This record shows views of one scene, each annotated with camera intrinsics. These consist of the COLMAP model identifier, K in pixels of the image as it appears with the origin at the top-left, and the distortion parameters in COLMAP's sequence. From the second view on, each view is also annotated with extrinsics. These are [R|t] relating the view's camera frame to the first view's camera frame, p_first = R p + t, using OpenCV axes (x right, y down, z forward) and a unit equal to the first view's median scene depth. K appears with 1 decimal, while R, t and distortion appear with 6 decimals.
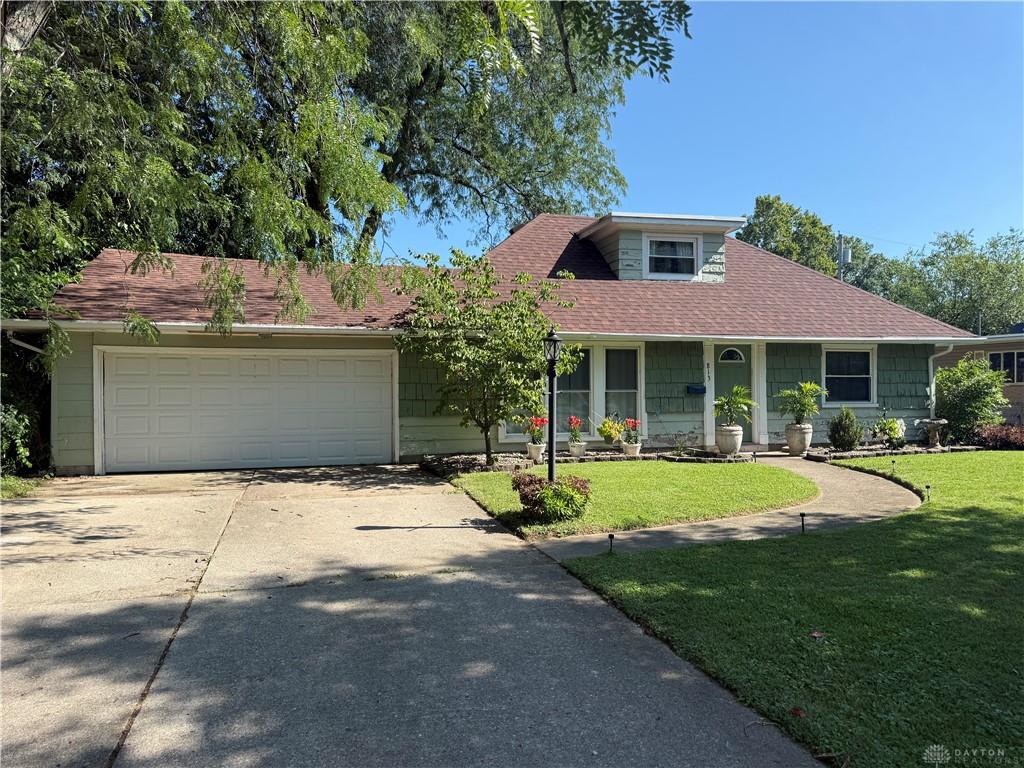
lens RADIAL K [[723.9, 0, 510.6], [0, 723.9, 388.5], [0, 0, 1]] dist [0.050131, -0.021899]
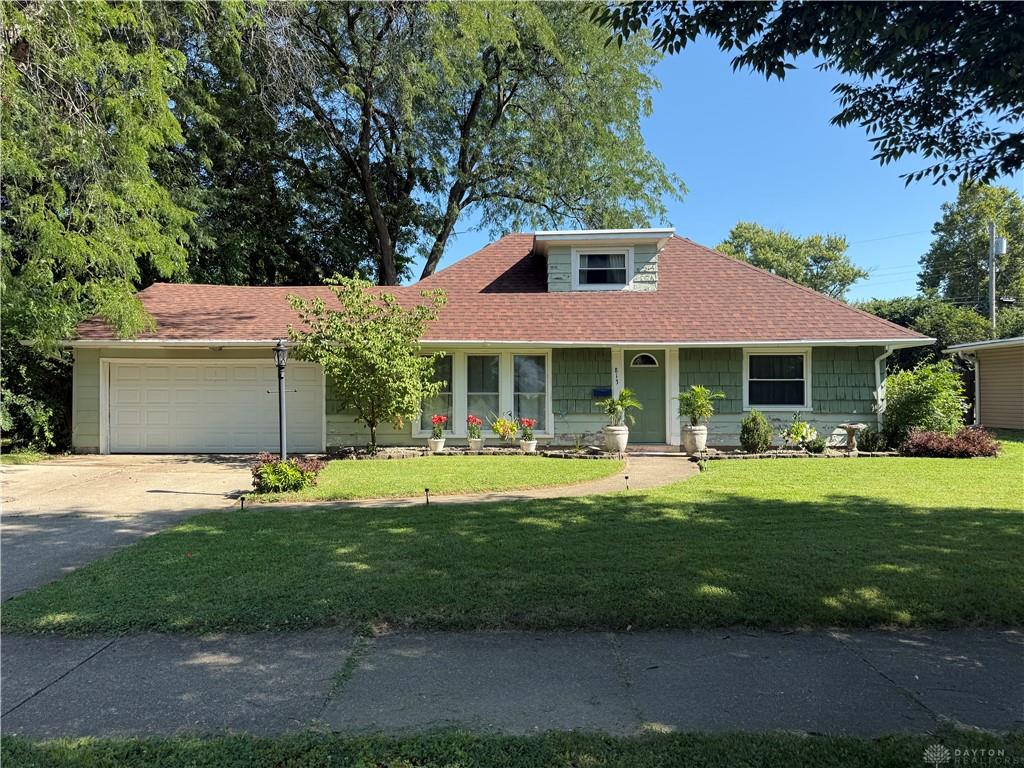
lens RADIAL K [[723.9, 0, 509.9], [0, 723.9, 377.9], [0, 0, 1]] dist [0.050131, -0.021899]
pose [[0.958060, -0.004059, -0.286539, 0.433692], [-0.003520, 0.999658, -0.025930, 0.008286], [0.286546, 0.025851, 0.957718, -0.062500]]
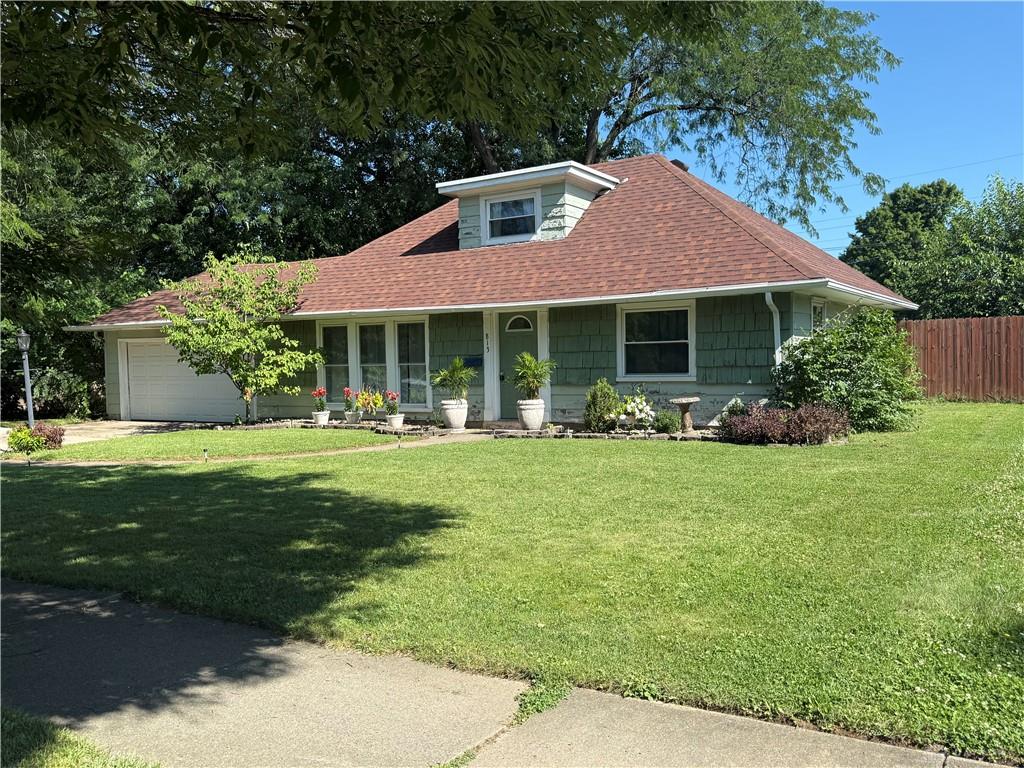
lens RADIAL K [[969.2, 0, 516.3], [0, 969.2, 386.7], [0, 0, 1]] dist [0.012239, 0.000000]
pose [[0.663323, 0.009422, -0.748274, 1.255992], [0.013329, 0.999613, 0.024403, 0.004010], [0.748215, -0.026161, 0.662941, 0.200106]]
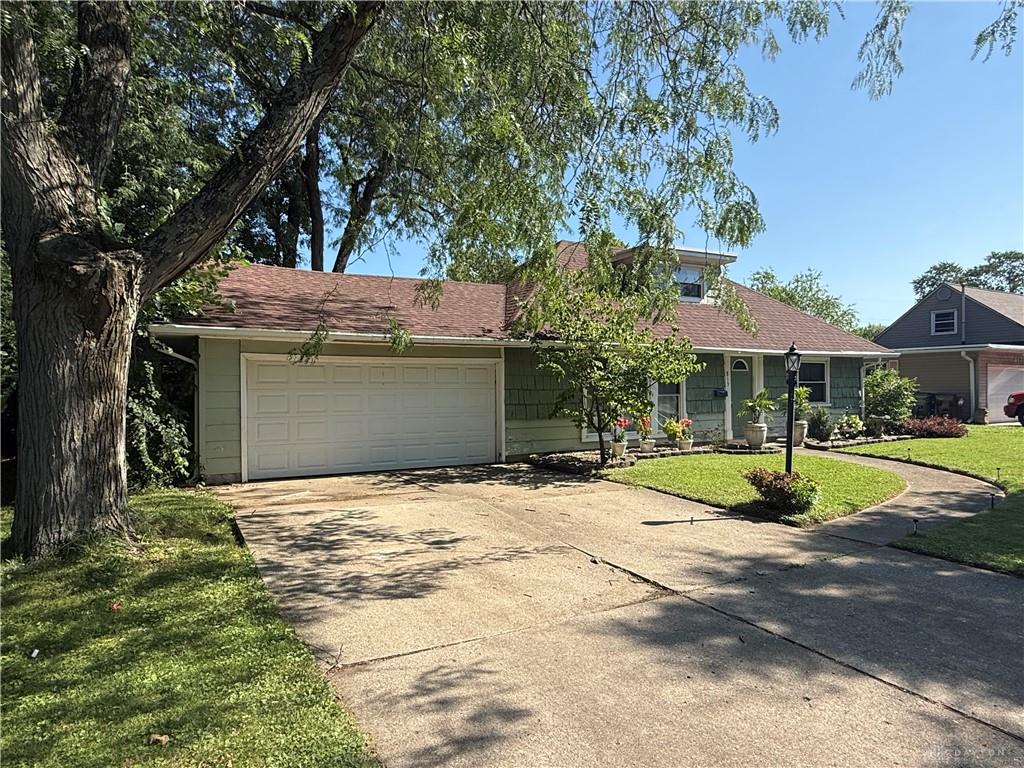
lens RADIAL K [[634.0, 0, 511.4], [0, 634.0, 381.5], [0, 0, 1]] dist [0.008749, 0.004444]
pose [[0.972067, -0.001101, 0.234701, -0.330872], [0.004999, 0.999859, -0.016013, -0.003278], [-0.234650, 0.016739, 0.971936, 0.059212]]
